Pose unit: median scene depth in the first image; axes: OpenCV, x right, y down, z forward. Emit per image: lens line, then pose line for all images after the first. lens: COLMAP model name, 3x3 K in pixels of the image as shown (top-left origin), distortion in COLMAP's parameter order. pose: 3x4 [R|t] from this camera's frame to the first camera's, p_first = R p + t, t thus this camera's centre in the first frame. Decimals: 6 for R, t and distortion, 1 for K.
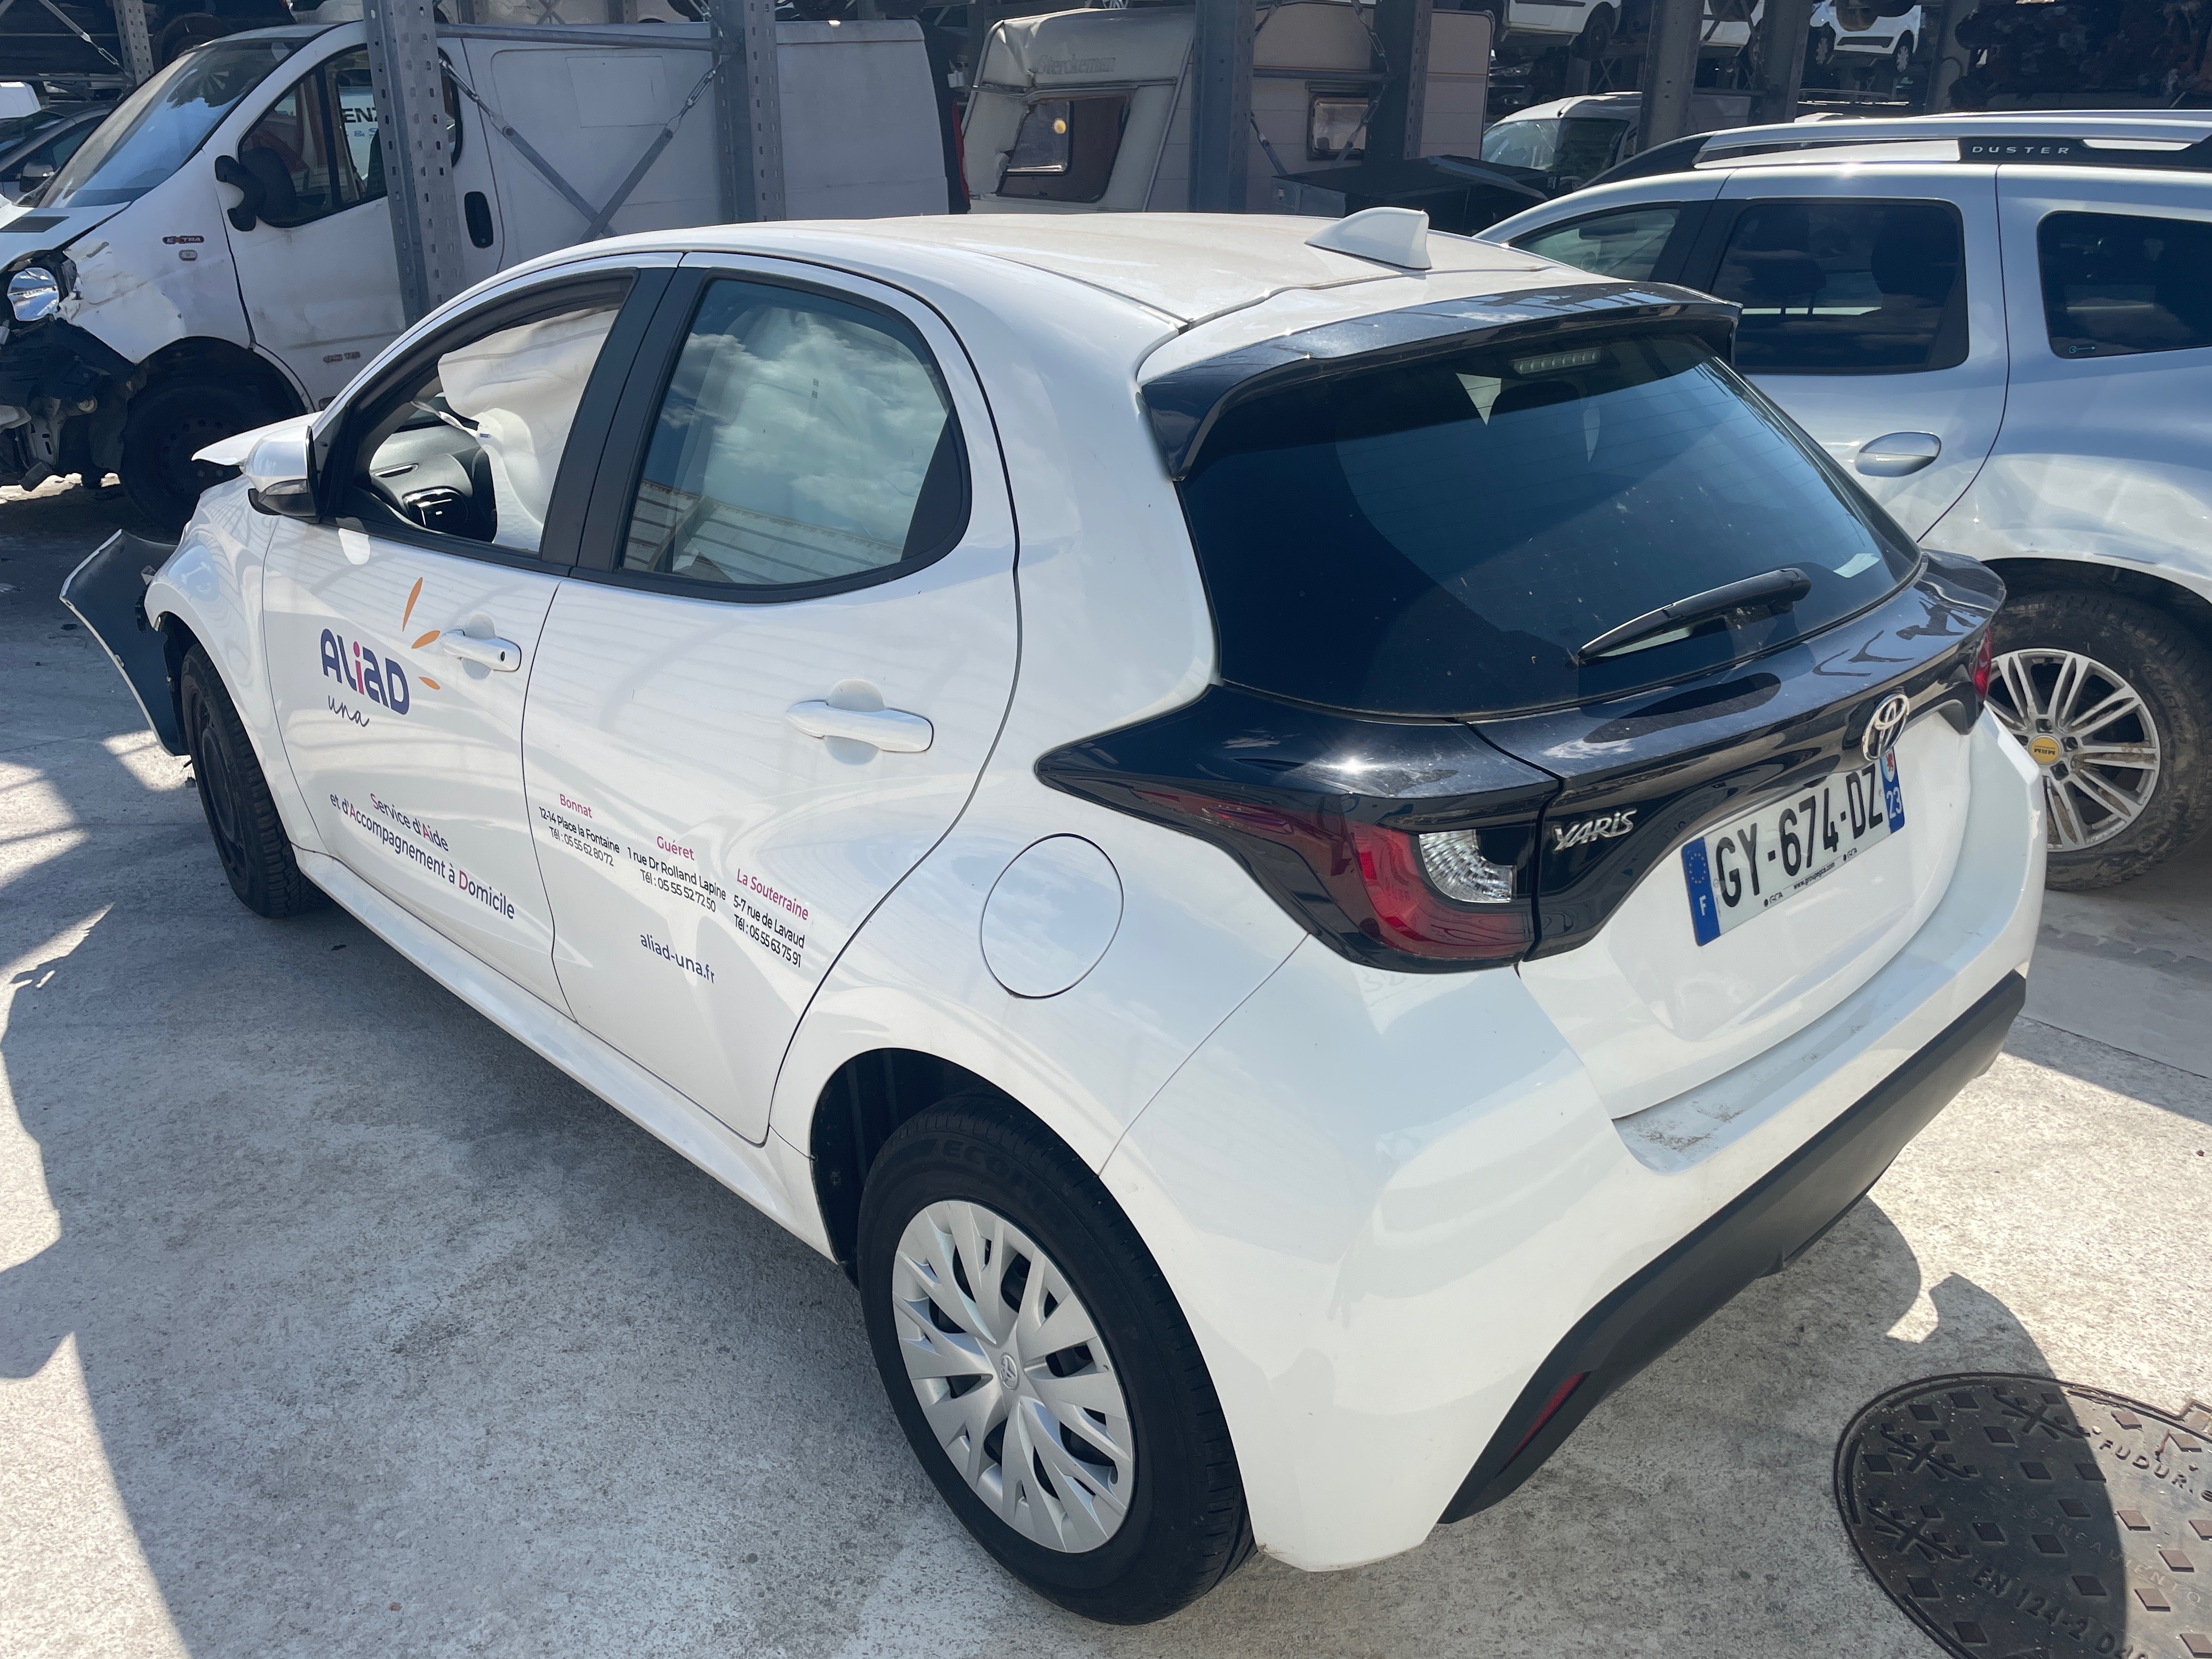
lens RADIAL K [[1705.9, 0, 1108.4], [0, 1705.9, 838.6], [0, 0, 1]] dist [0.004926, -0.034266]
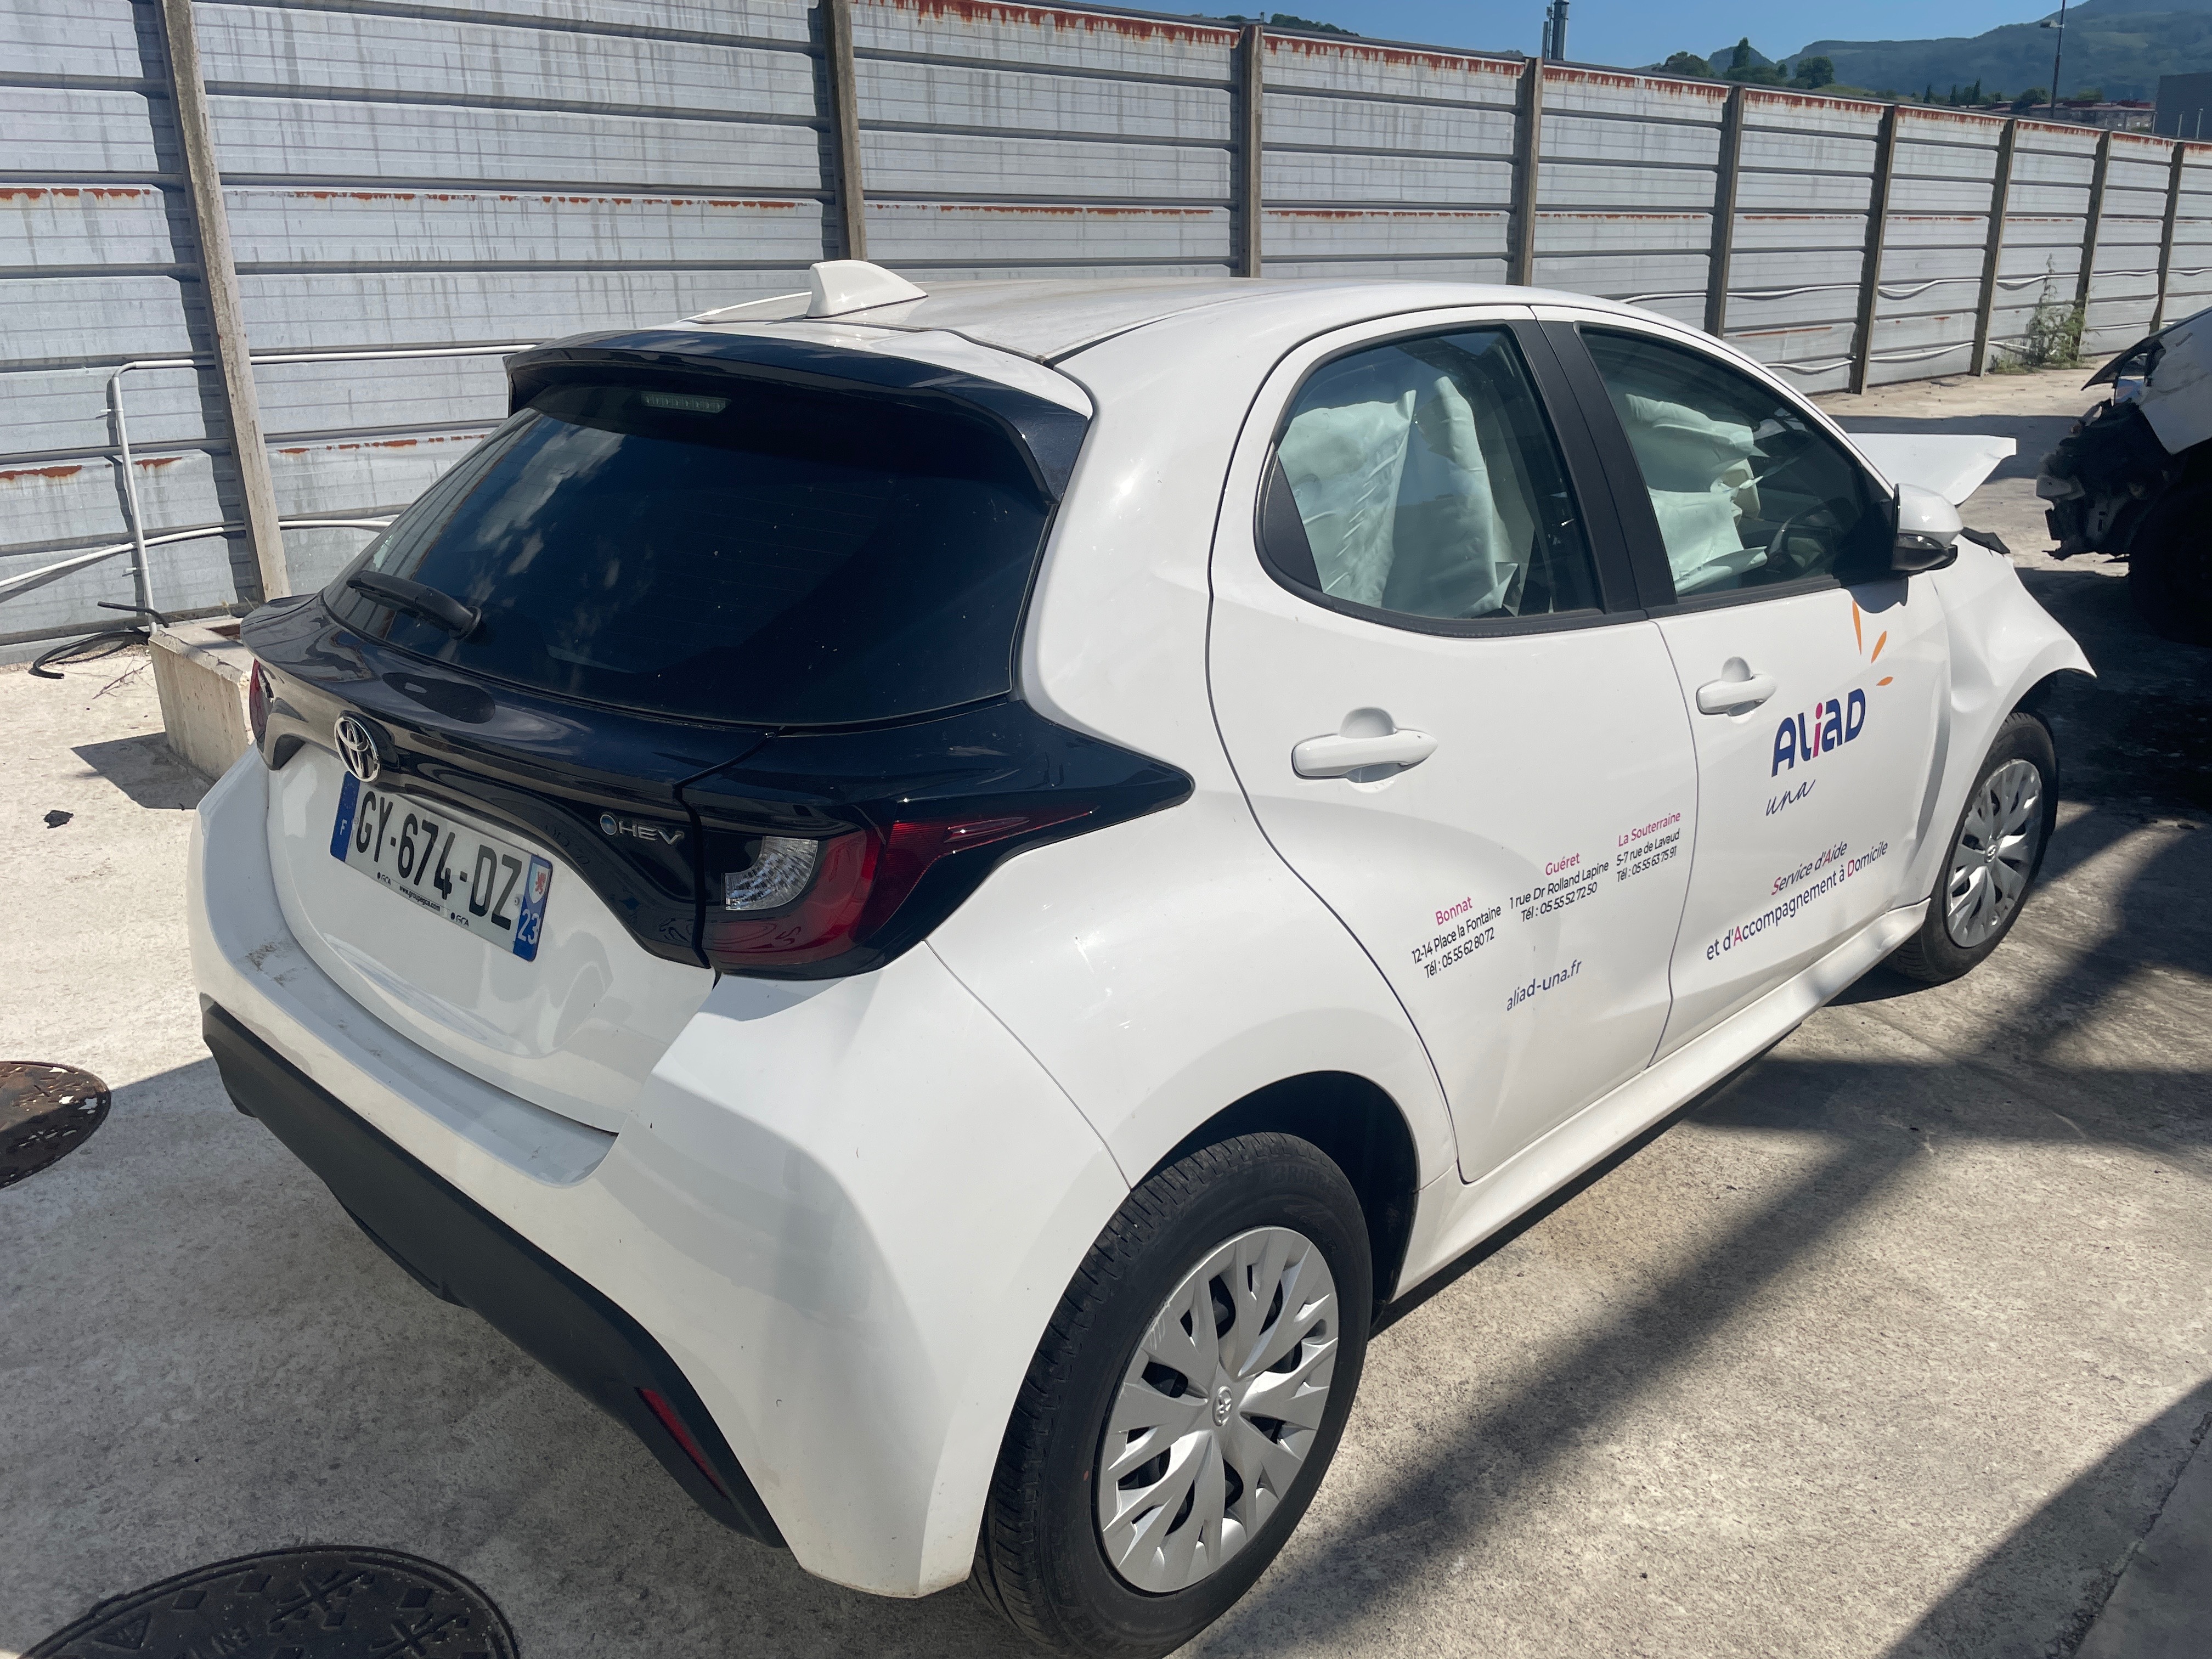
lens RADIAL K [[1705.9, 0, 1107.0], [0, 1705.9, 823.7], [0, 0, 1]] dist [0.004926, -0.034266]
pose [[0.025067, 0.299658, -0.953717, 1.179252], [-0.362647, 0.891757, 0.270659, -0.376092], [0.931590, 0.339078, 0.131024, 1.058887]]
